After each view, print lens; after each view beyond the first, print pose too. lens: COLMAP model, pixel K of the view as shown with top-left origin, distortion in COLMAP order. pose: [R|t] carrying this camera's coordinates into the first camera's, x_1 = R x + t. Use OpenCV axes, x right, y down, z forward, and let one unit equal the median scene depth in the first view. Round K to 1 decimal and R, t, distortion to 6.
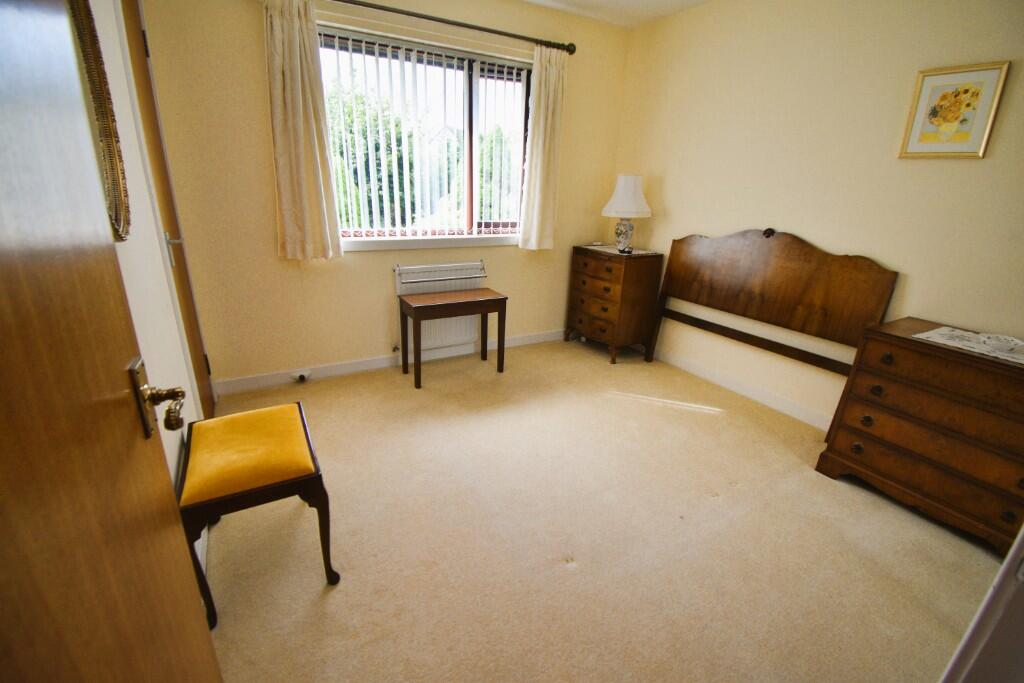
lens RADIAL K [[447.5, 0, 507.6], [0, 447.5, 348.6], [0, 0, 1]] dist [0.001415, -0.019786]
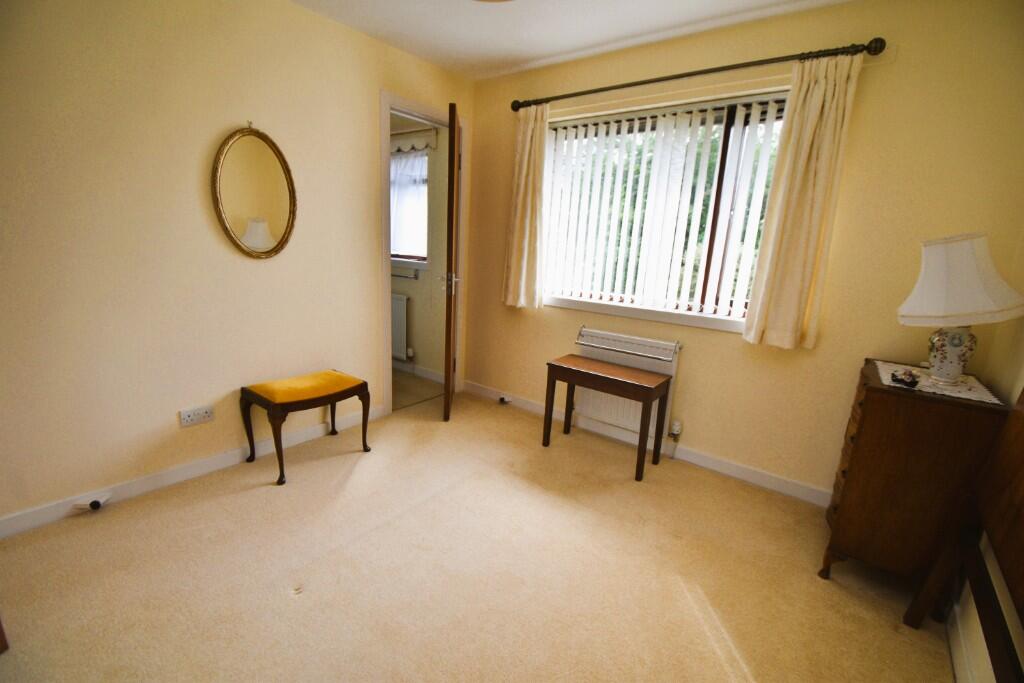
lens RADIAL K [[454.8, 0, 512.0], [0, 454.8, 341.5], [0, 0, 1]] dist [0.001668, -0.000008]
pose [[0.375570, 0.182026, -0.908743, 0.788058], [-0.351016, 0.935414, 0.042298, -0.175962], [0.857750, 0.303097, 0.415207, 0.557842]]
